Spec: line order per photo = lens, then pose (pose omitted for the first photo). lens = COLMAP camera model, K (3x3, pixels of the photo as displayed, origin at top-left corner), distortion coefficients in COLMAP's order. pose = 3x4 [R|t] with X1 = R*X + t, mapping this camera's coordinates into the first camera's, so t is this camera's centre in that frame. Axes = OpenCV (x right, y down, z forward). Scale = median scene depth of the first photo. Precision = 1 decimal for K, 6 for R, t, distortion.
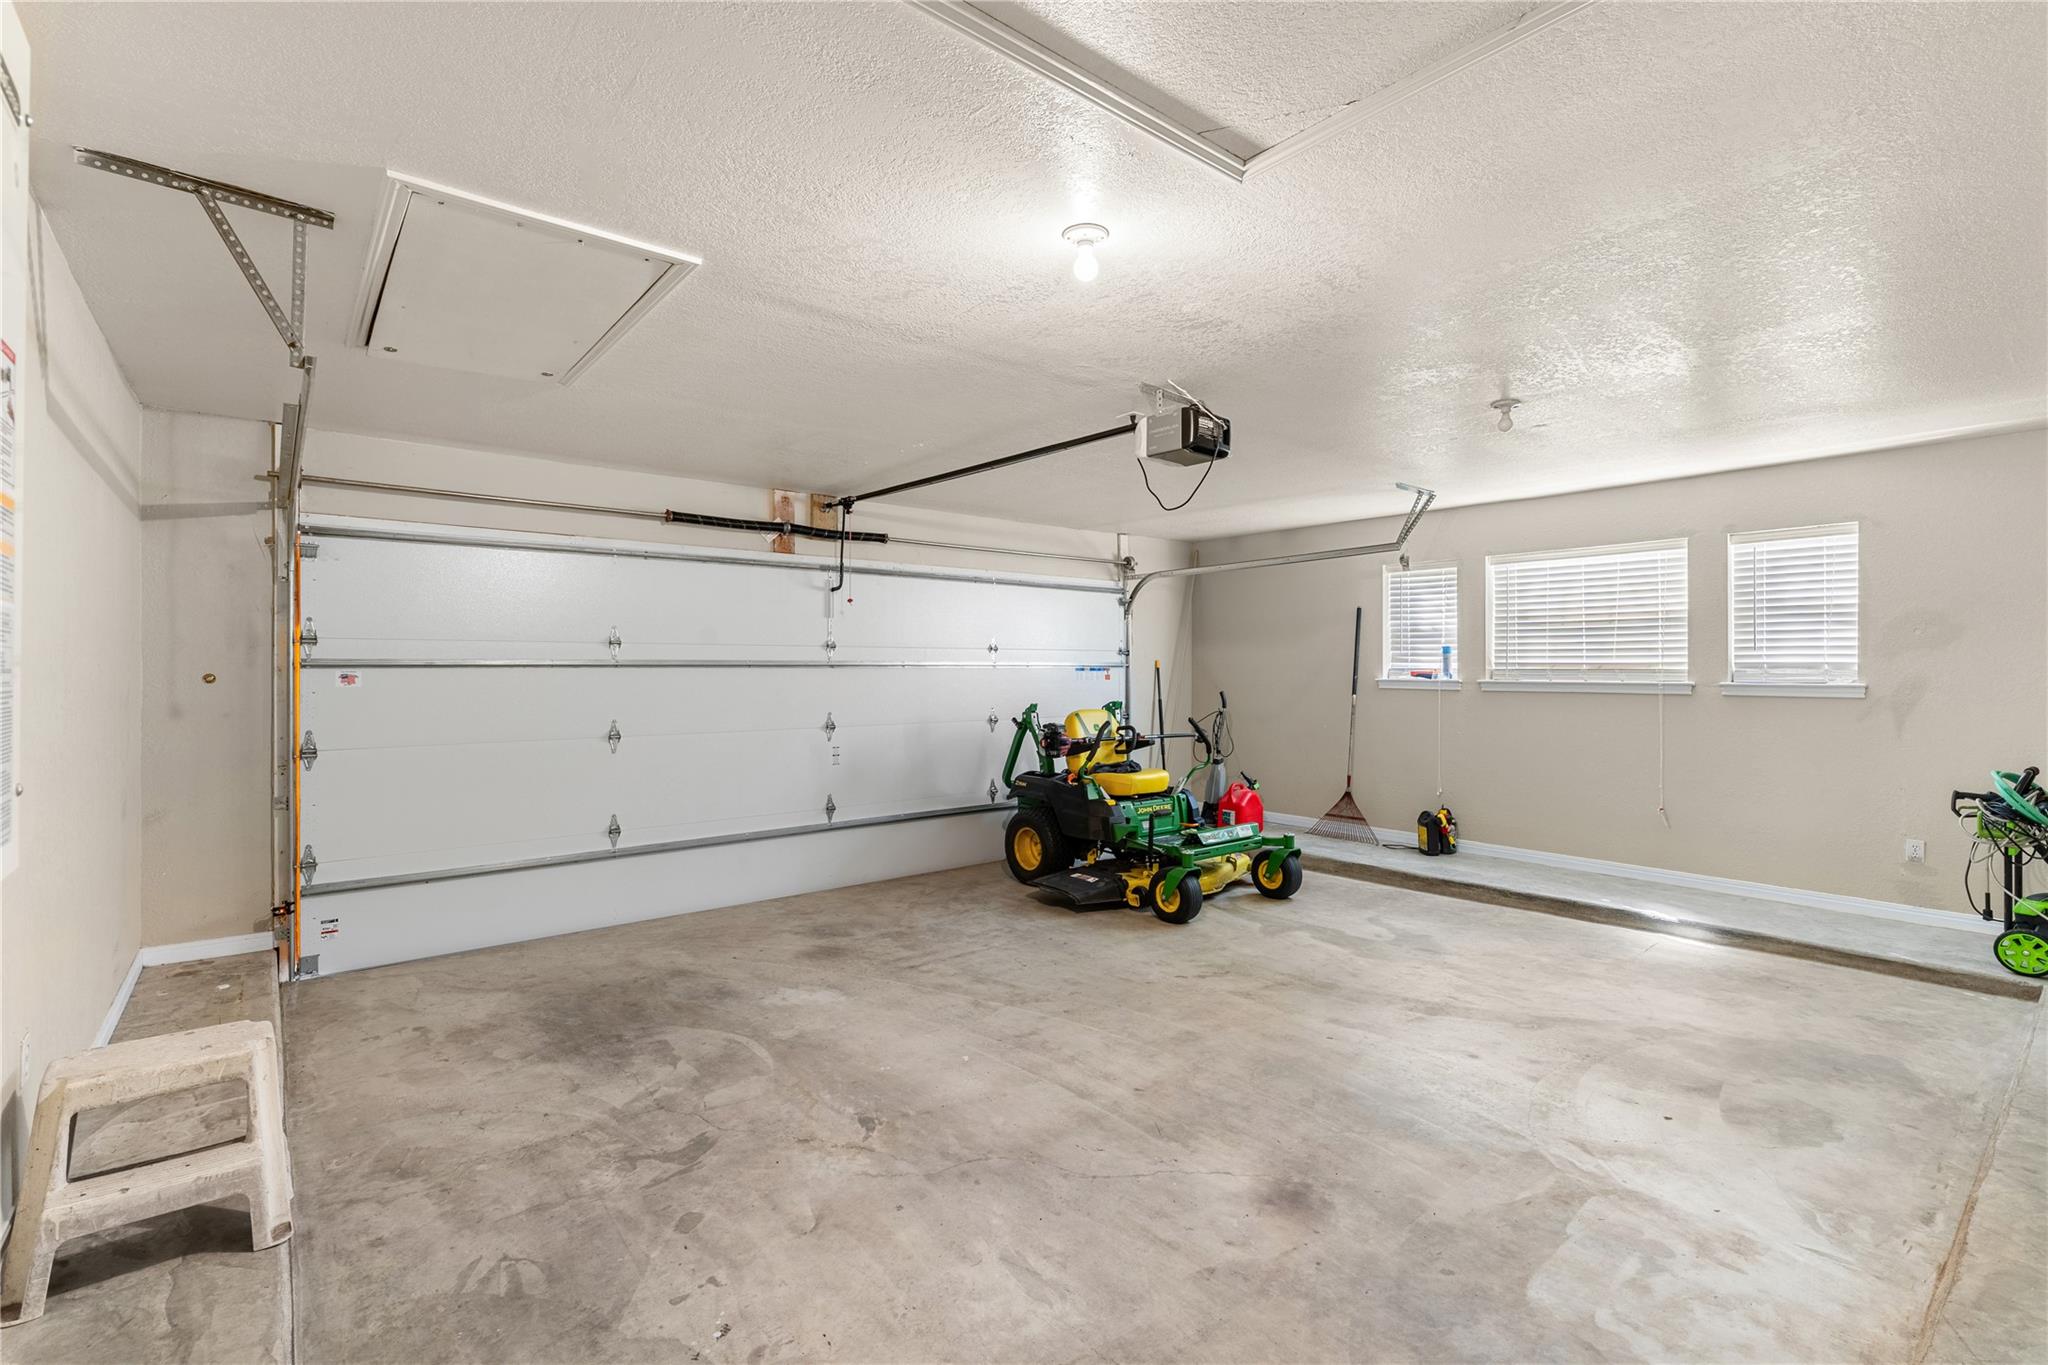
lens RADIAL K [[902.6, 0, 1025.9], [0, 902.6, 667.2], [0, 0, 1]] dist [-0.012467, 0.004675]
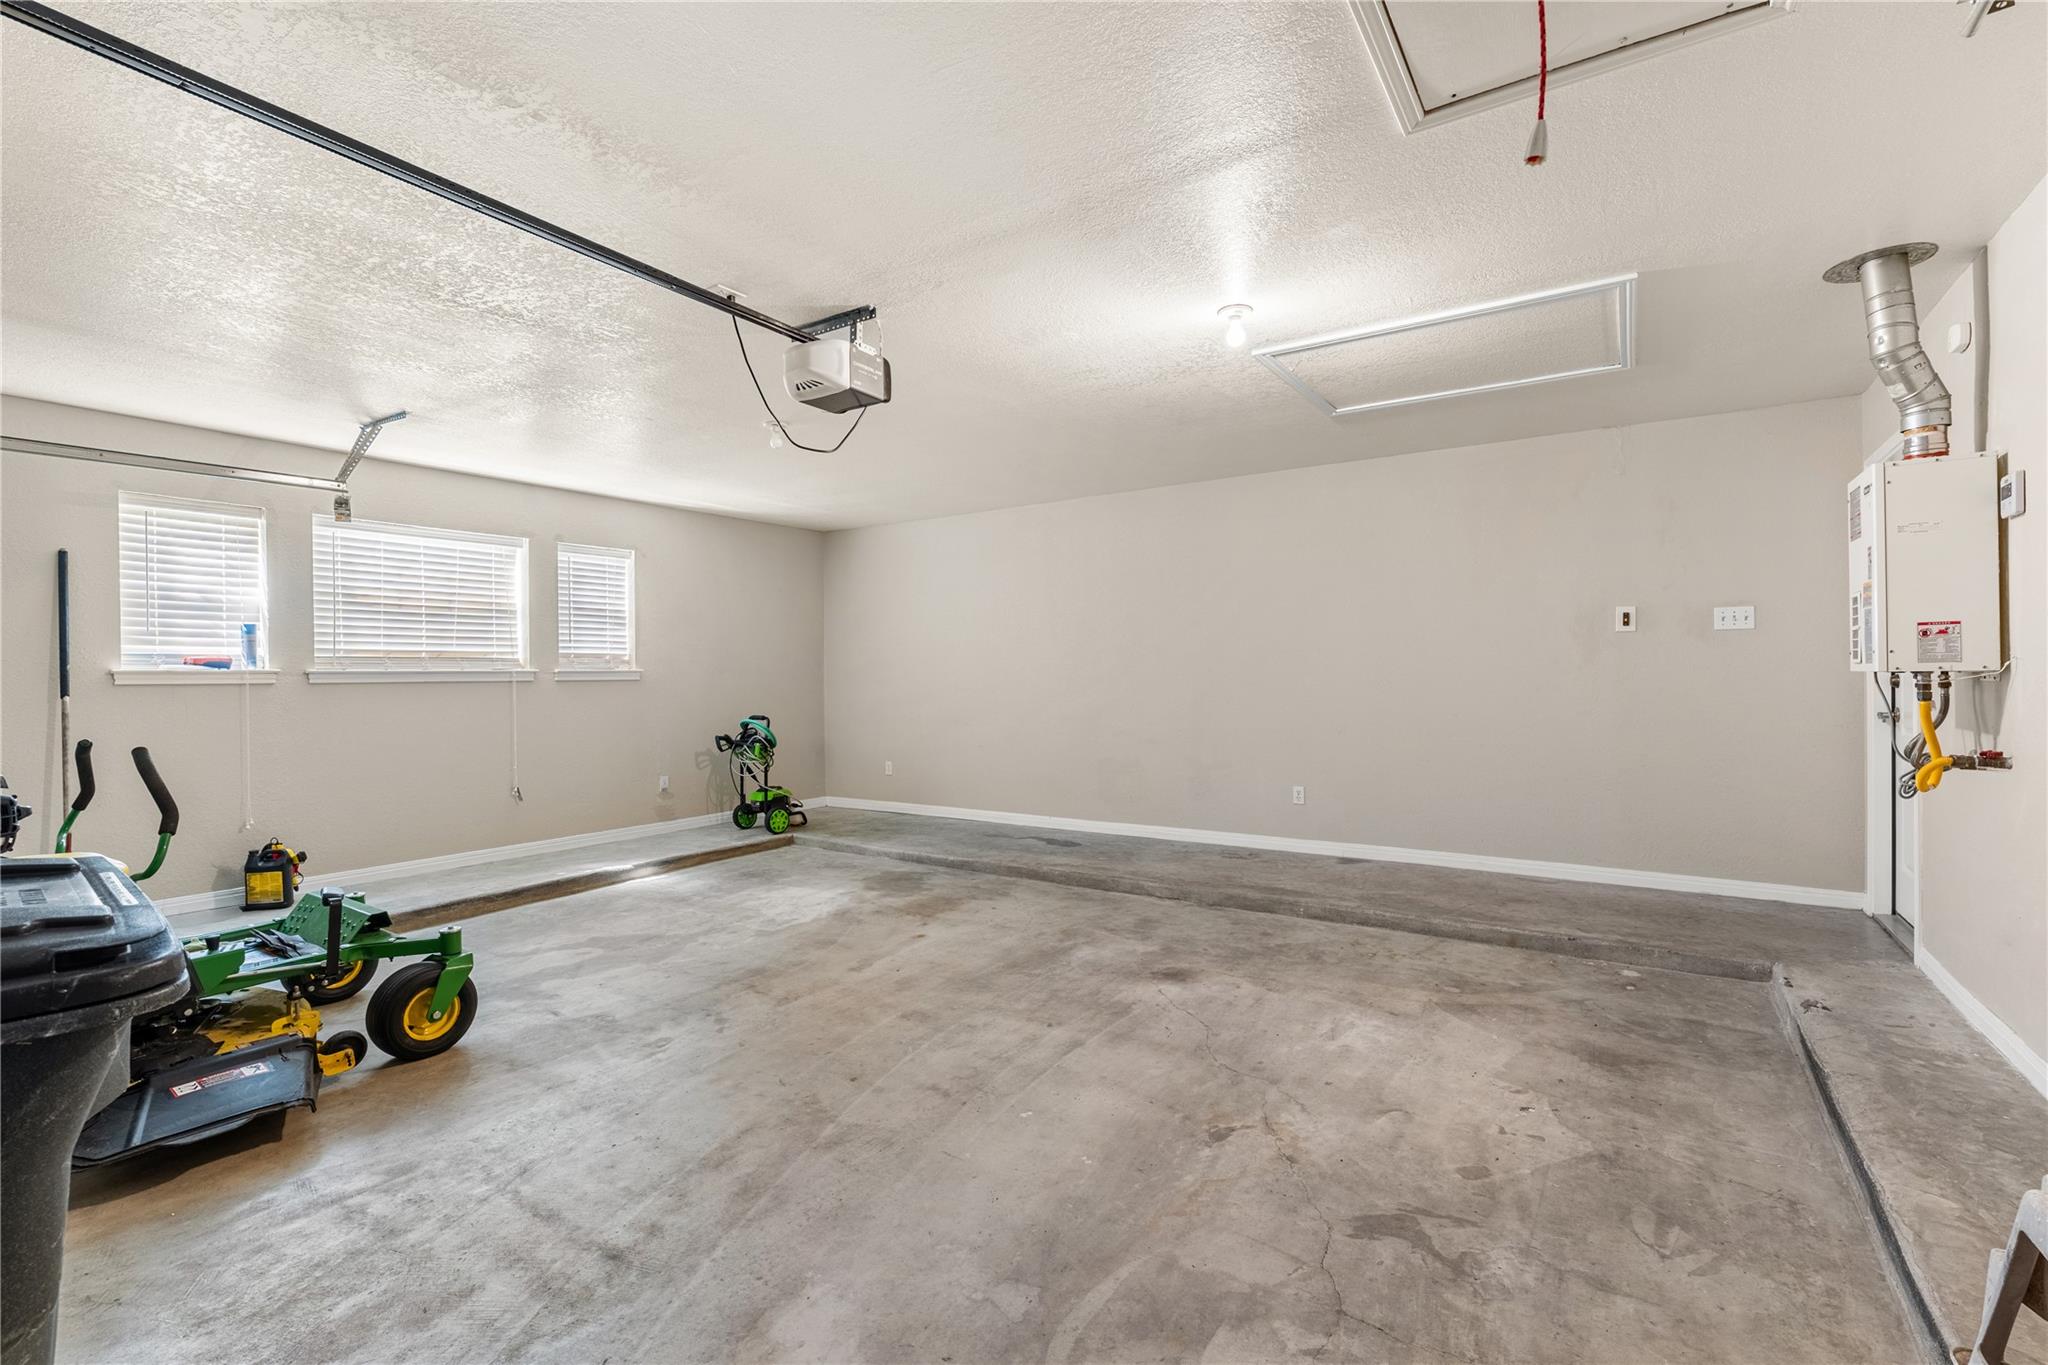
lens RADIAL K [[902.6, 0, 1025.9], [0, 902.6, 667.2], [0, 0, 1]] dist [-0.012467, 0.004675]
pose [[-0.279303, 0.009800, 0.960153, -0.898213], [0.007146, 0.999941, -0.008128, 0.049348], [-0.960177, 0.004591, -0.279356, 1.315868]]
